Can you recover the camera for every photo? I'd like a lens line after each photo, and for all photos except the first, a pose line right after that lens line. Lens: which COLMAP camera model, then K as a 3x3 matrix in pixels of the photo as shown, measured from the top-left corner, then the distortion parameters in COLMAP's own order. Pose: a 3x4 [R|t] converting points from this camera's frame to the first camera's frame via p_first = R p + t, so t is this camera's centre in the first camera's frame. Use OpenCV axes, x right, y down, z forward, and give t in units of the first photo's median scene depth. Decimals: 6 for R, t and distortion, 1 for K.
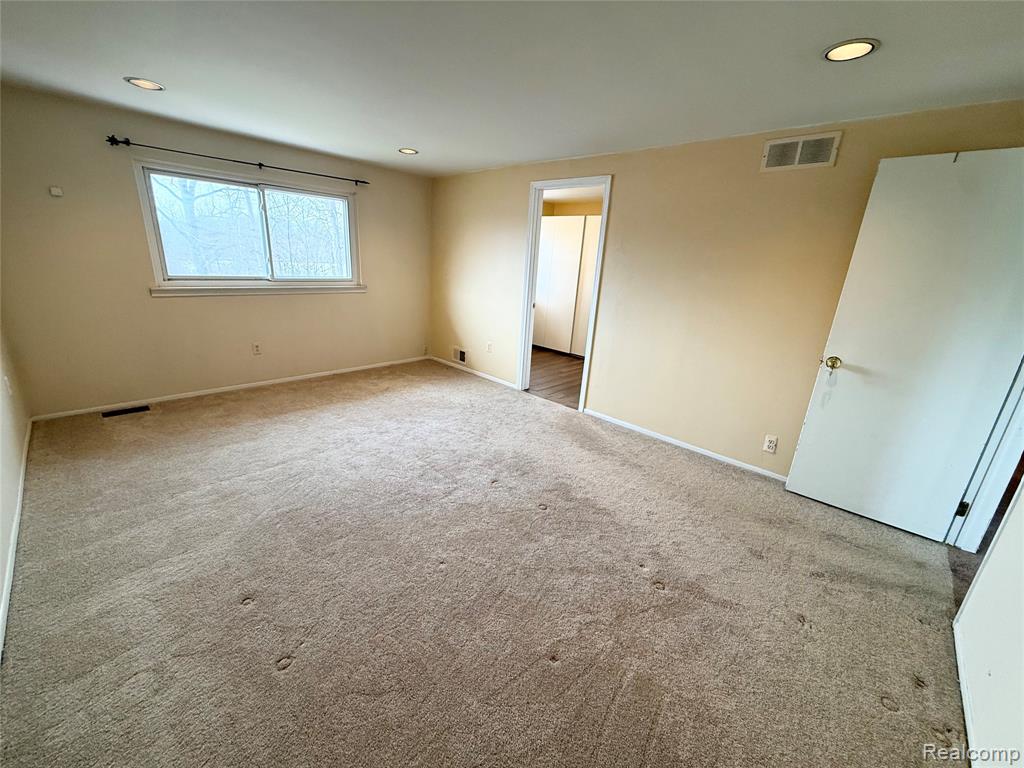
lens RADIAL K [[405.7, 0, 511.5], [0, 405.7, 379.3], [0, 0, 1]] dist [0.002046, -0.000653]
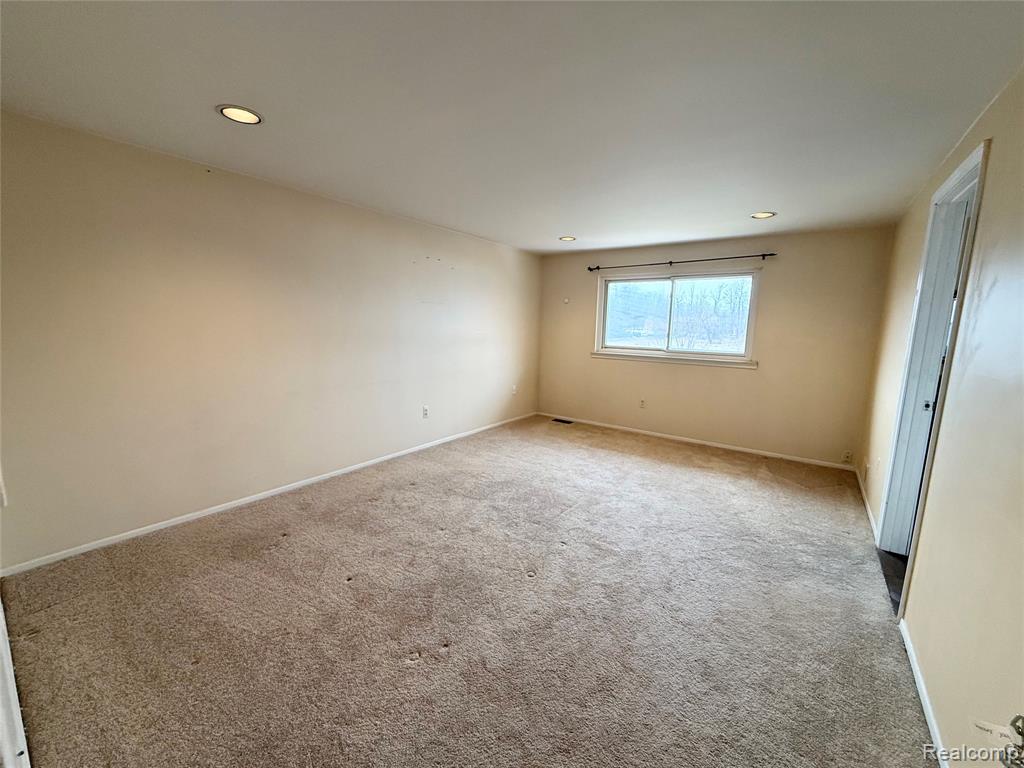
lens RADIAL K [[405.7, 0, 509.8], [0, 405.7, 385.6], [0, 0, 1]] dist [0.002046, -0.000653]
pose [[0.129392, 0.101521, -0.986383, 0.561080], [-0.295274, 0.953564, 0.059410, -0.081262], [0.946610, 0.283566, 0.153360, 0.405949]]
